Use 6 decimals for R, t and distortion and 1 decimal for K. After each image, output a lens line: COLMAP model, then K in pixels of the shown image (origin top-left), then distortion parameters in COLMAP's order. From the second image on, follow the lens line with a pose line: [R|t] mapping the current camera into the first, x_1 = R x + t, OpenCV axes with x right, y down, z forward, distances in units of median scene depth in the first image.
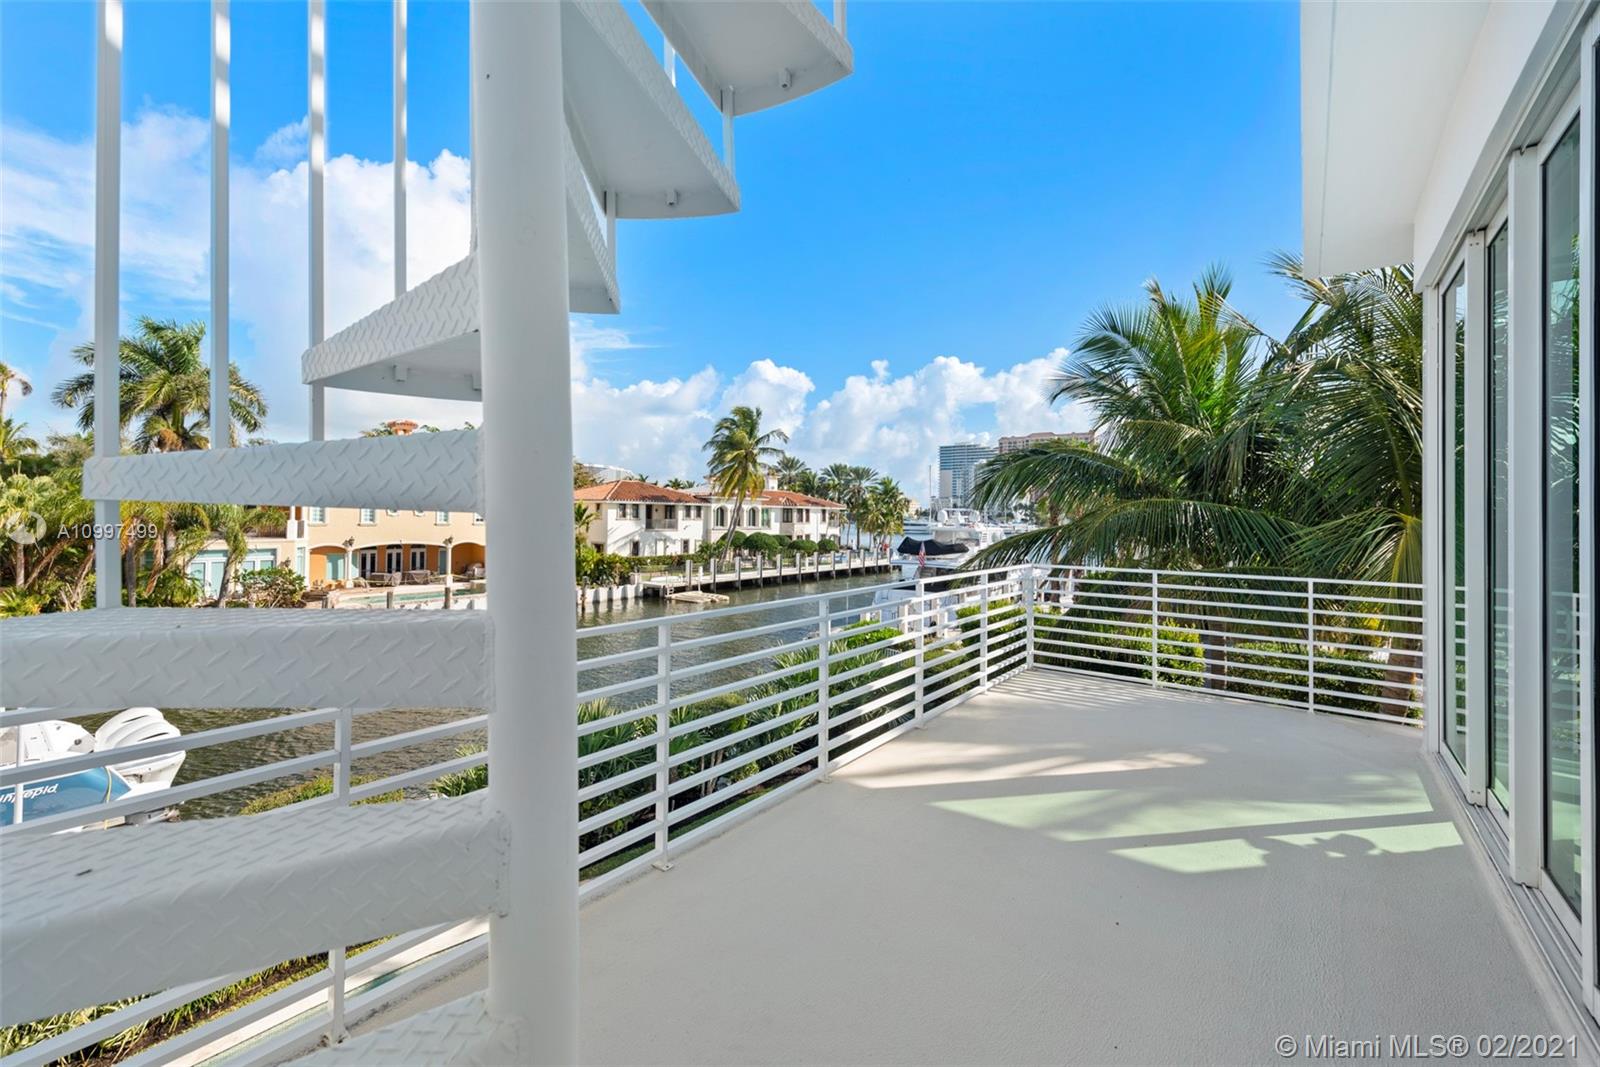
lens RADIAL K [[643.1, 0, 808.1], [0, 643.1, 513.0], [0, 0, 1]] dist [-0.000272, -0.000446]
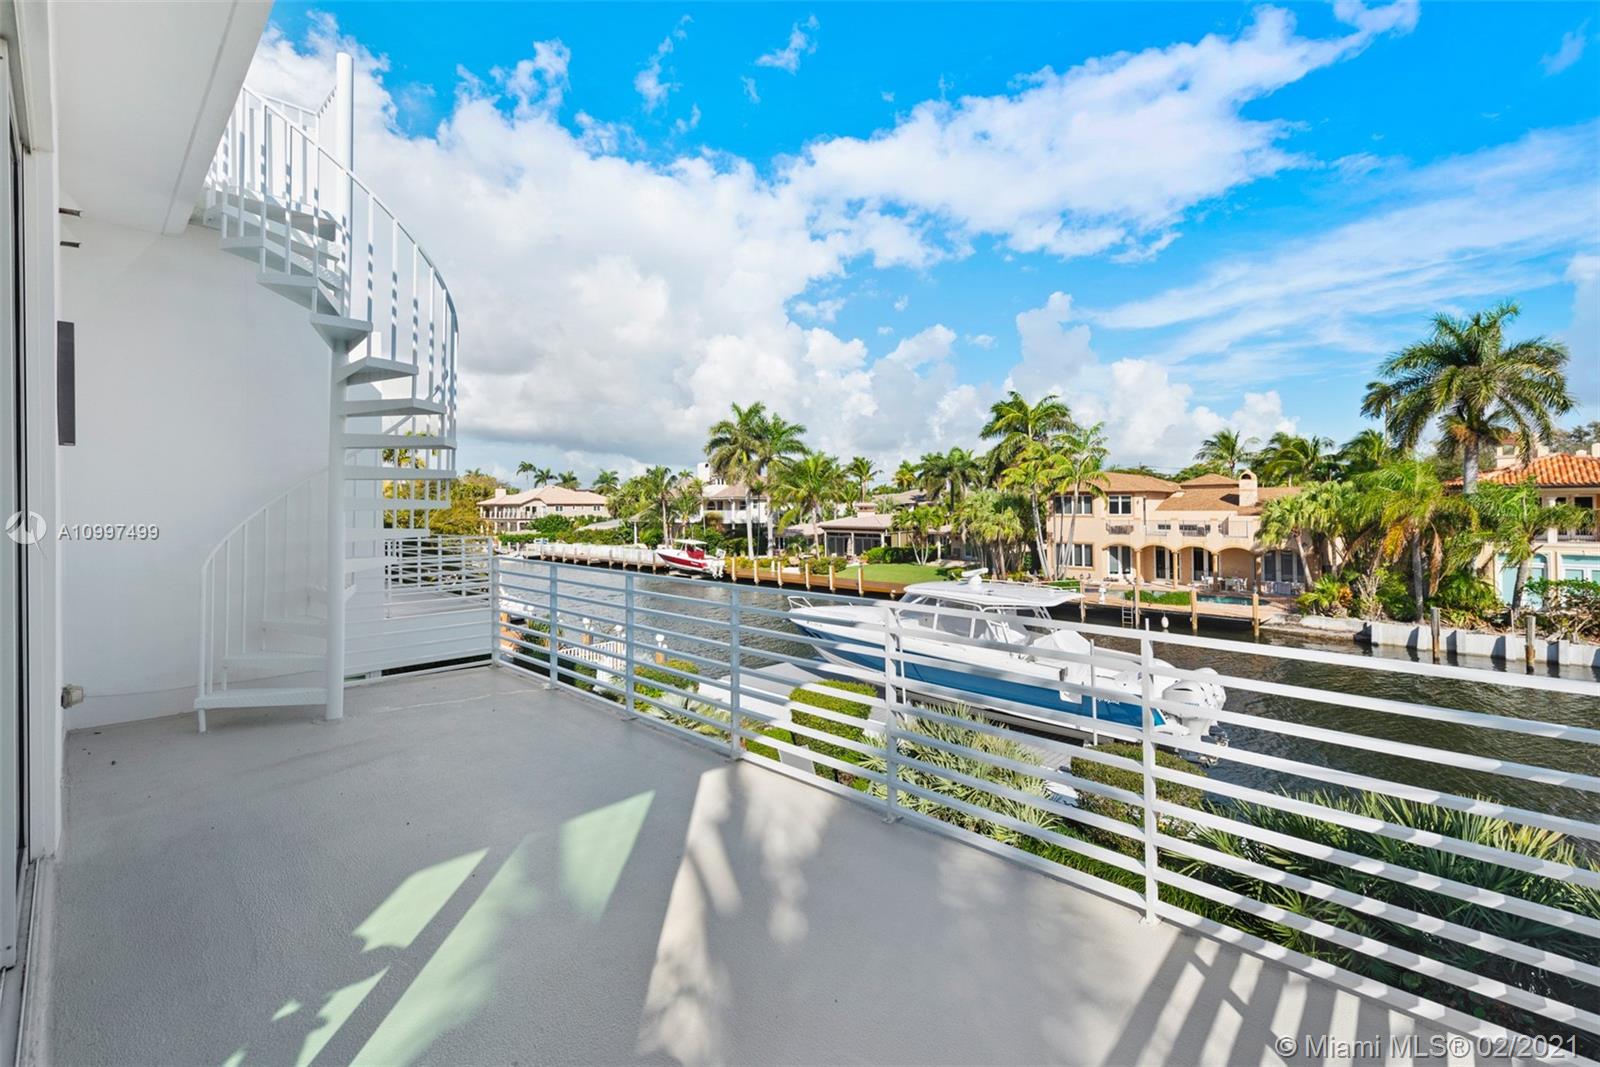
lens RADIAL K [[675.2, 0, 805.8], [0, 675.2, 503.8], [0, 0, 1]] dist [0.000720, -0.000074]
pose [[-0.114742, -0.019899, -0.993196, 1.054449], [0.007909, 0.999749, -0.020944, 0.013754], [0.993364, -0.010258, -0.114556, 1.163304]]
